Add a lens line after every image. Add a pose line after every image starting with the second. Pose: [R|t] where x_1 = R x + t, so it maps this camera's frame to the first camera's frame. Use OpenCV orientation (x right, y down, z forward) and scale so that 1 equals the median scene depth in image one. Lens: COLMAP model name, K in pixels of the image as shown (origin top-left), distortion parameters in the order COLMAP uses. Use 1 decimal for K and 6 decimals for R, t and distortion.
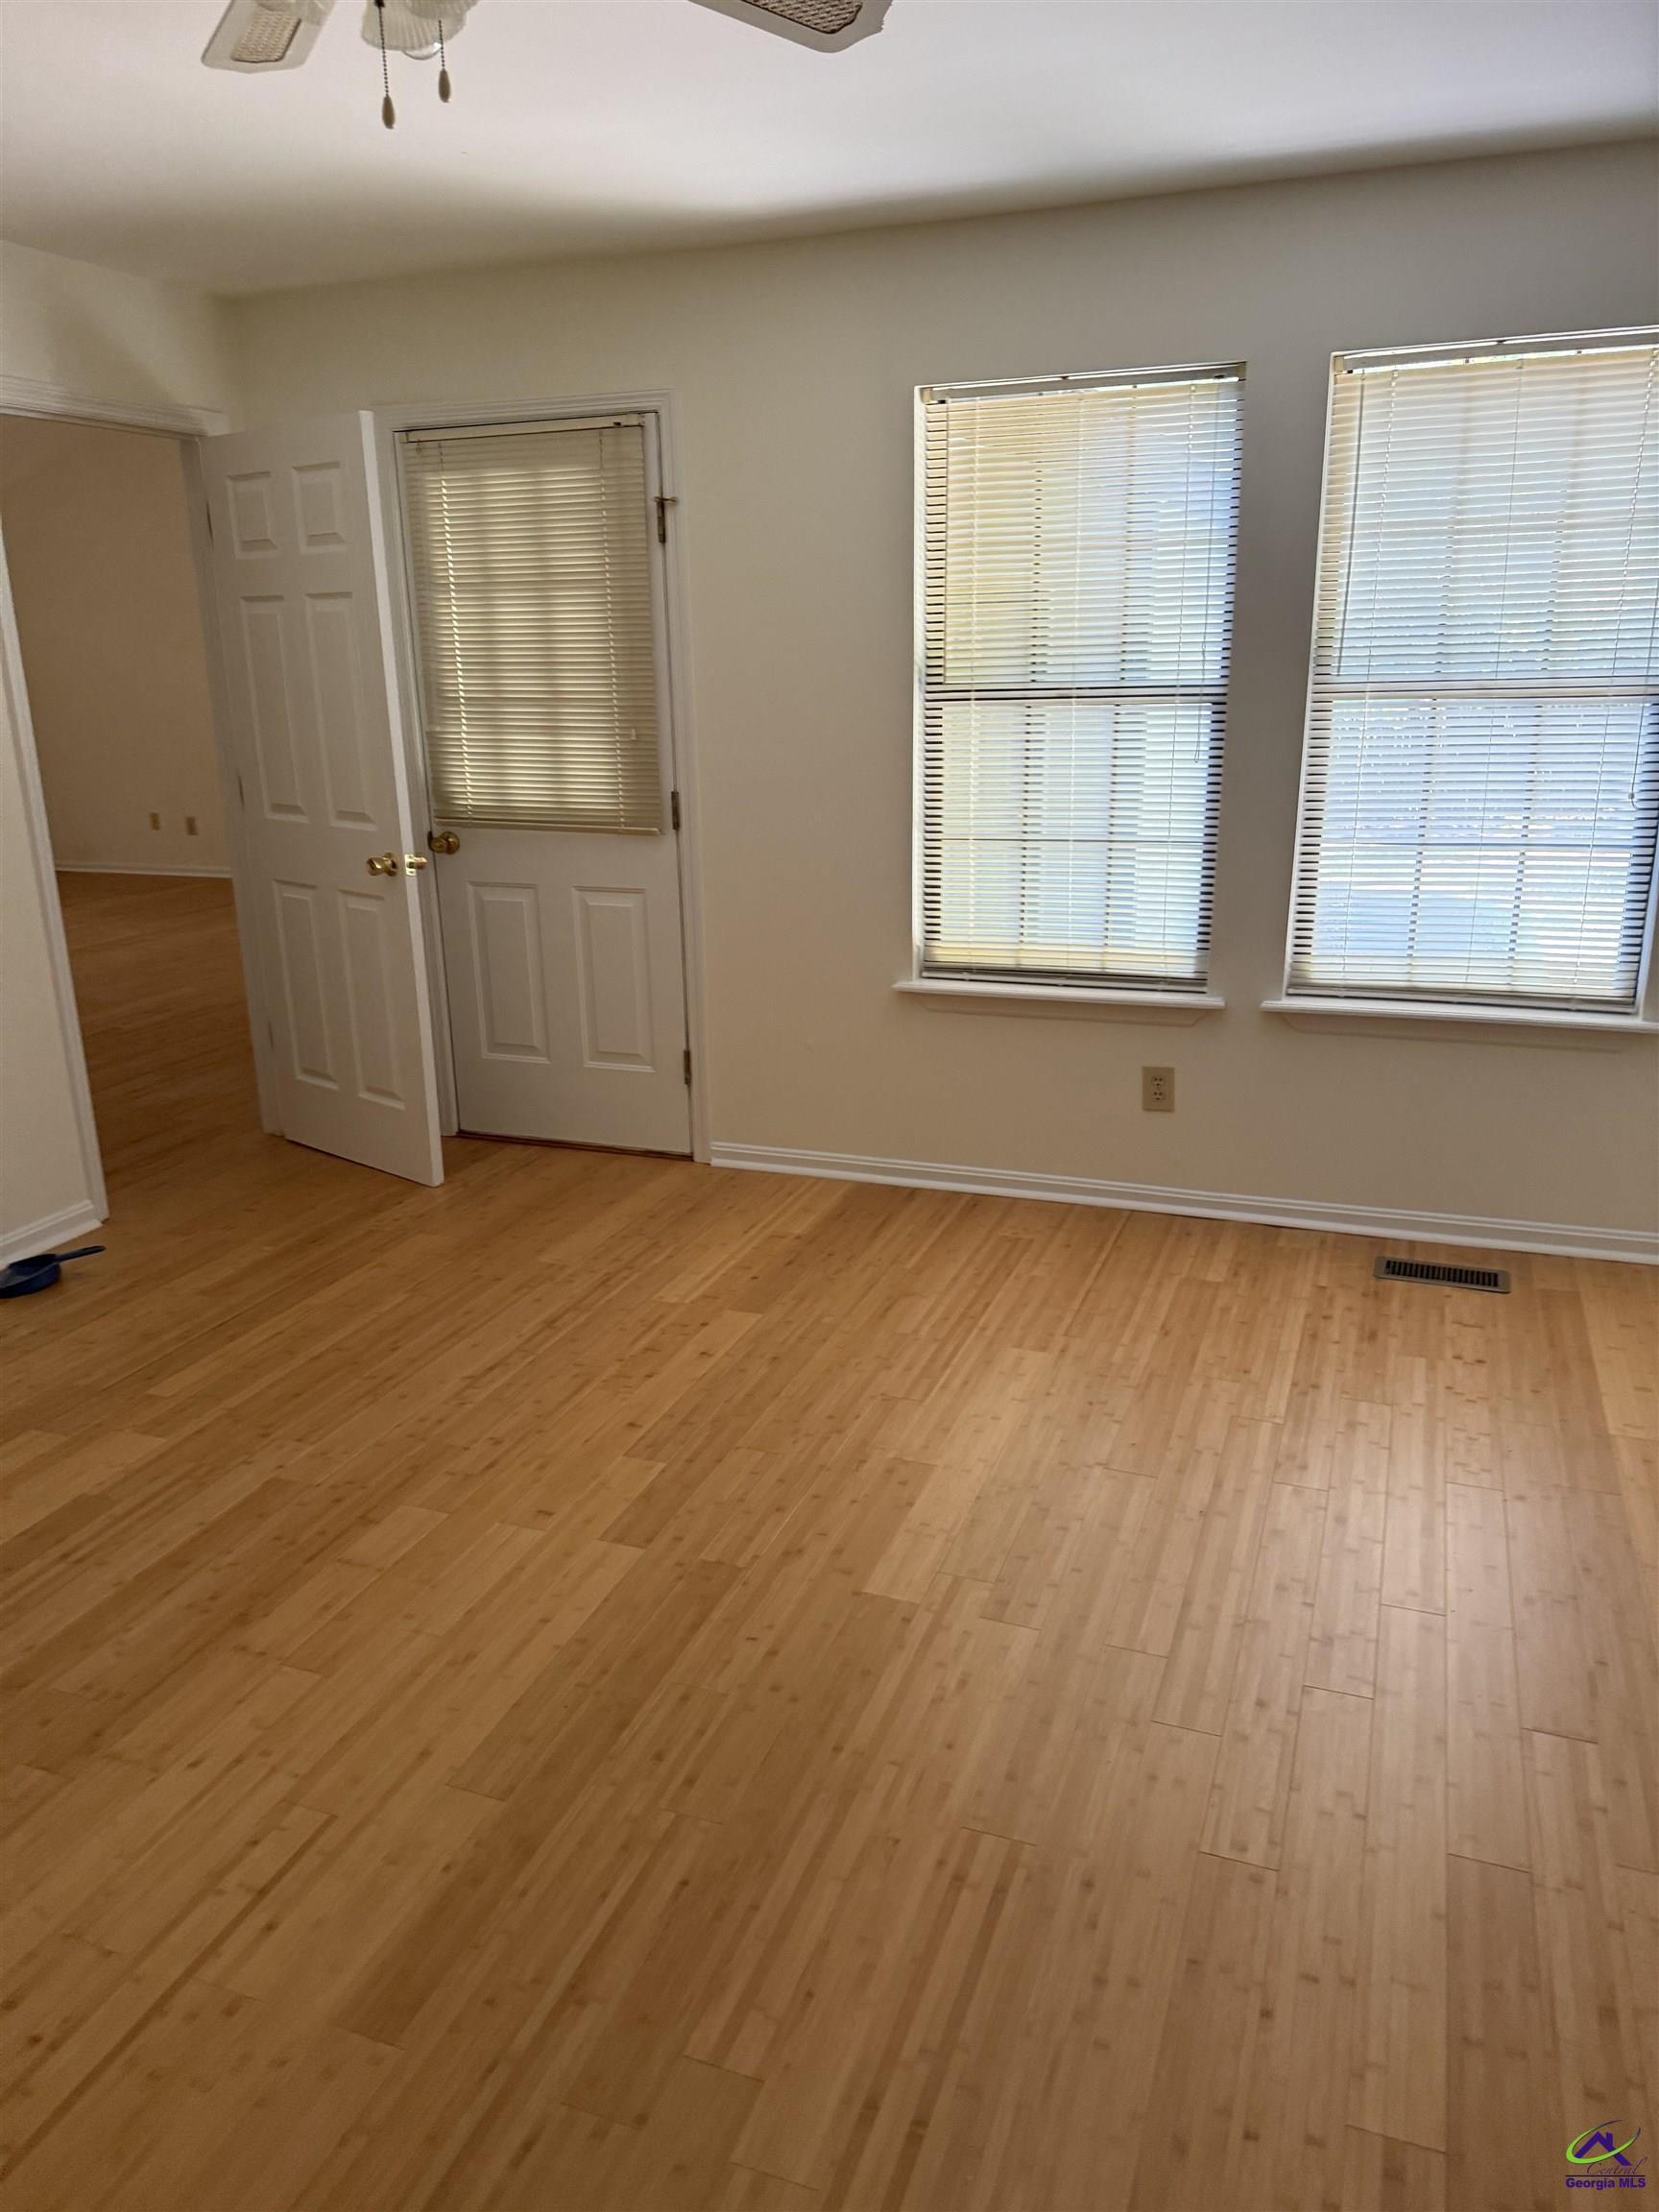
lens RADIAL K [[1548.0, 0, 820.1], [0, 1548.0, 1106.4], [0, 0, 1]] dist [0.084317, -0.121200]
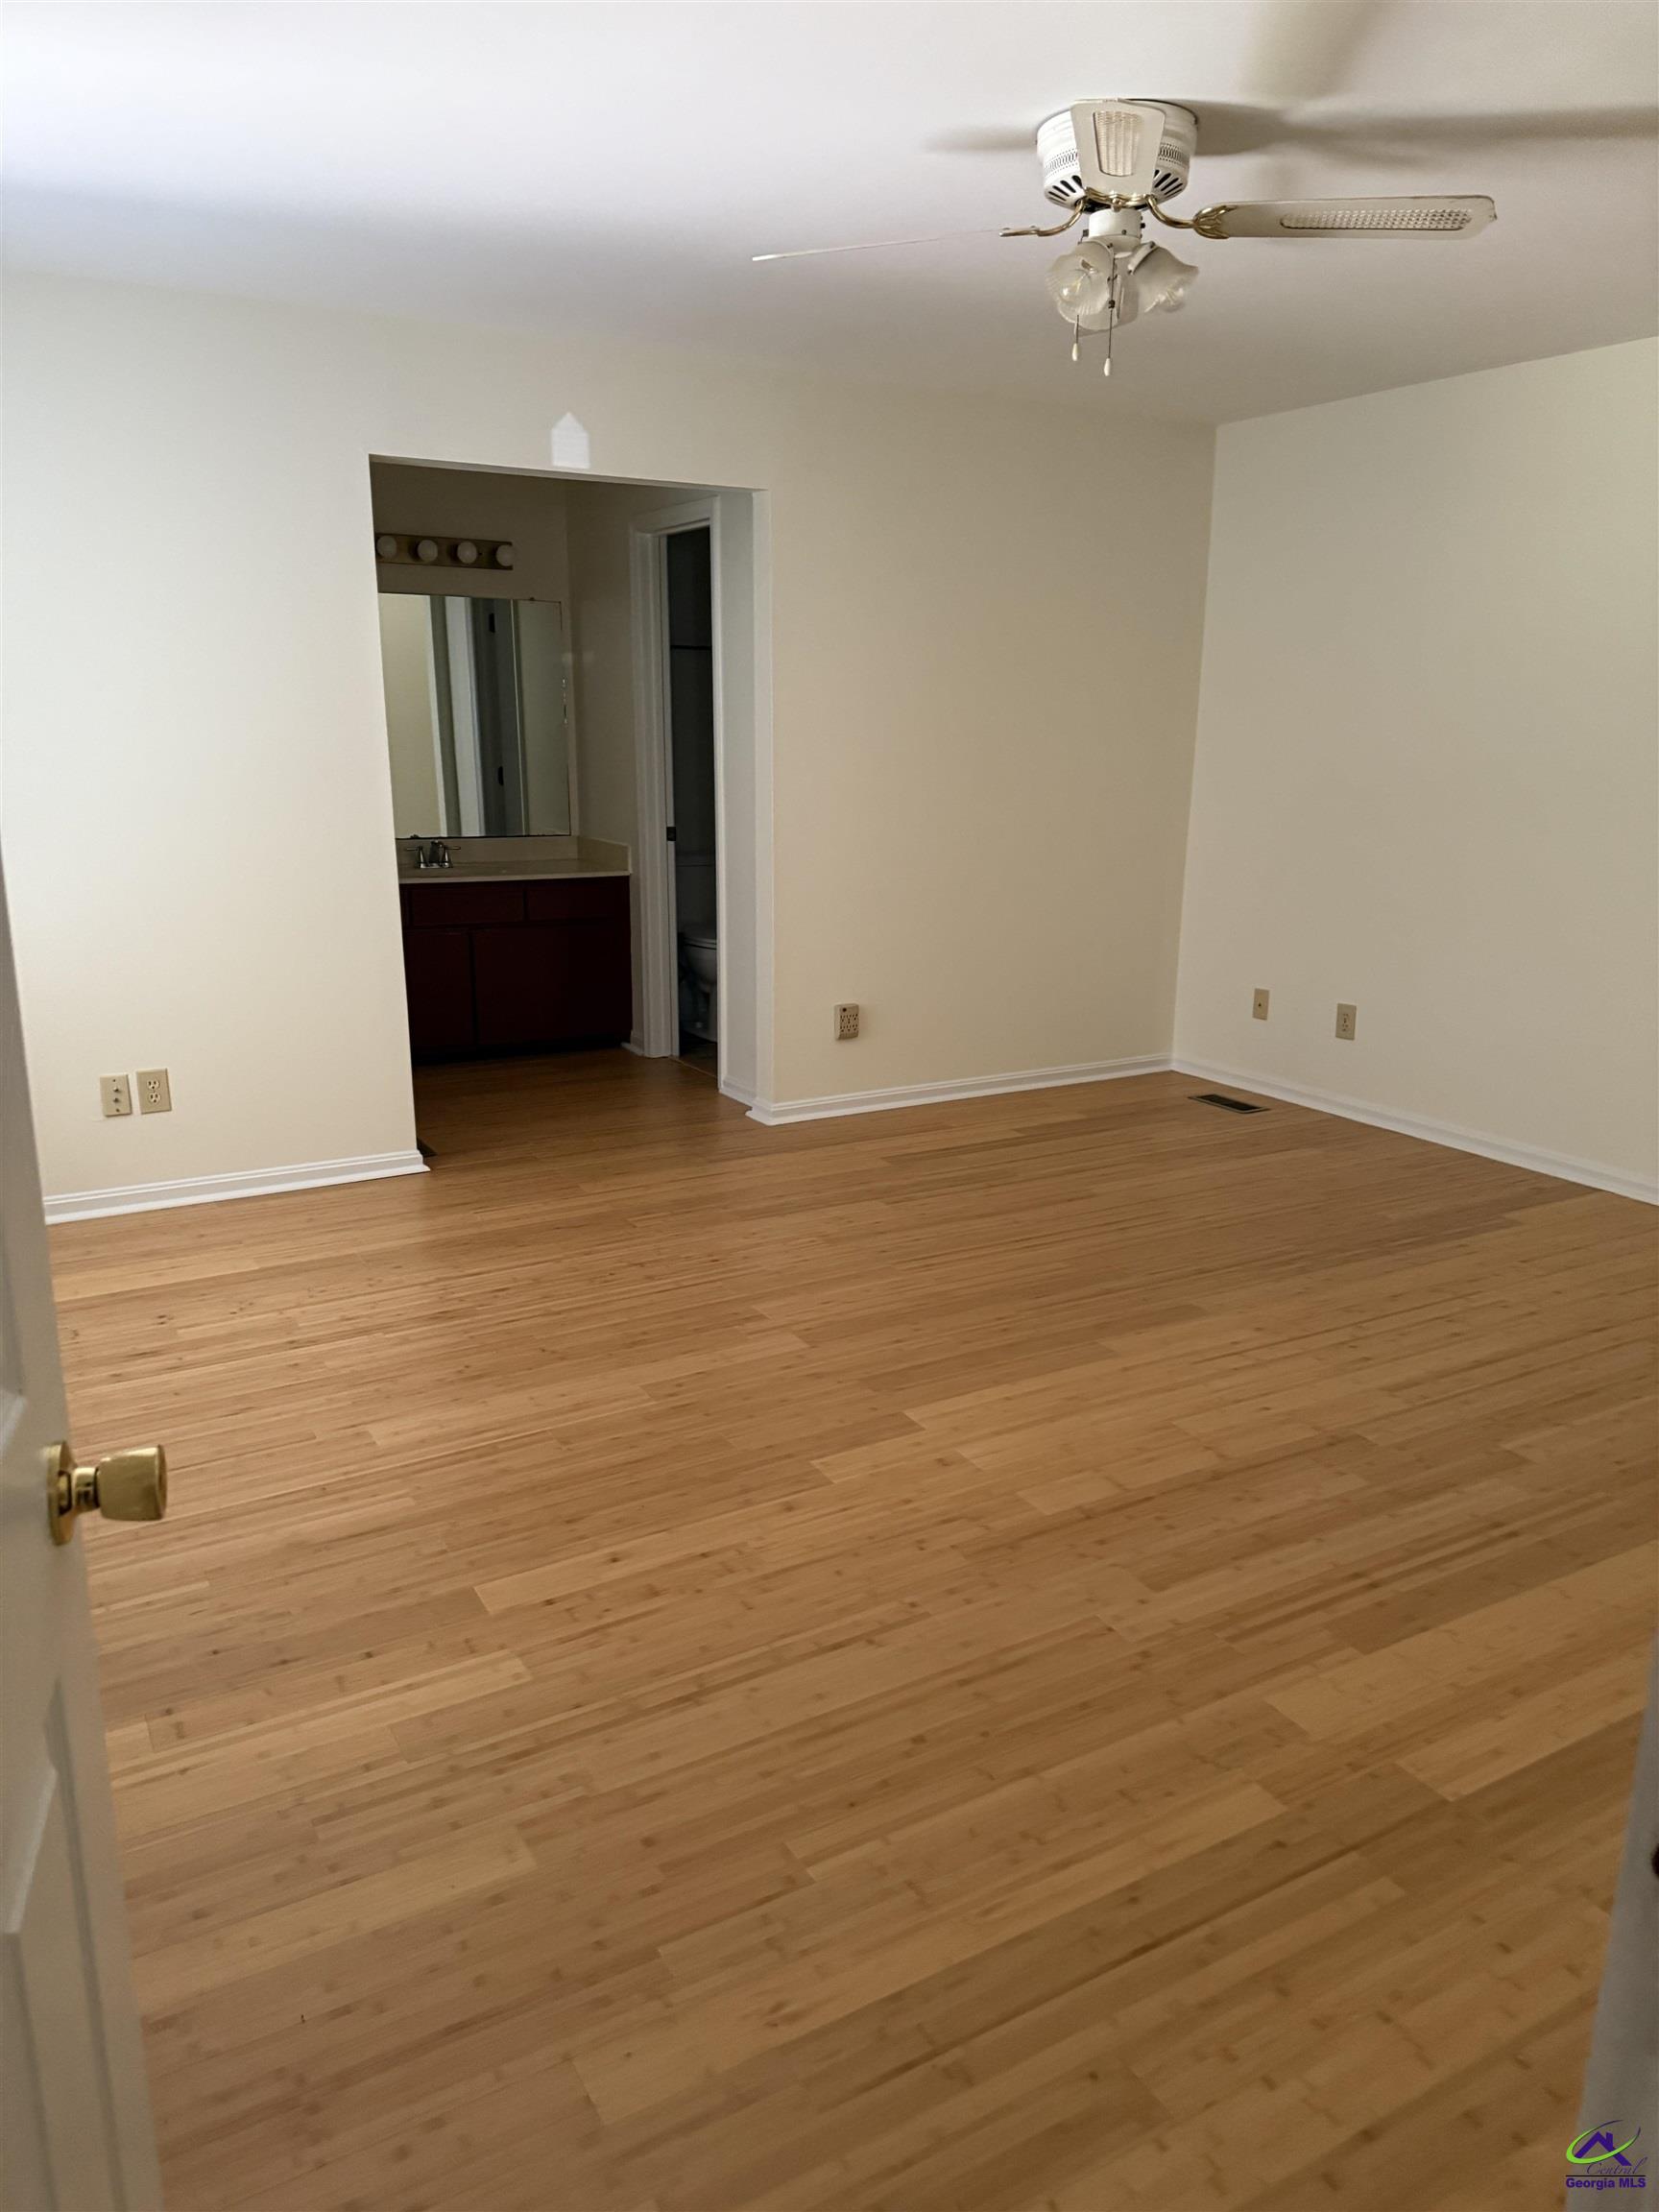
lens RADIAL K [[1548.0, 0, 820.1], [0, 1548.0, 1106.4], [0, 0, 1]] dist [0.084317, -0.121200]
pose [[-0.769080, -0.144212, 0.622671, -0.762814], [0.191327, 0.877596, 0.439567, -0.459246], [-0.609844, 0.457196, -0.647350, 1.665912]]
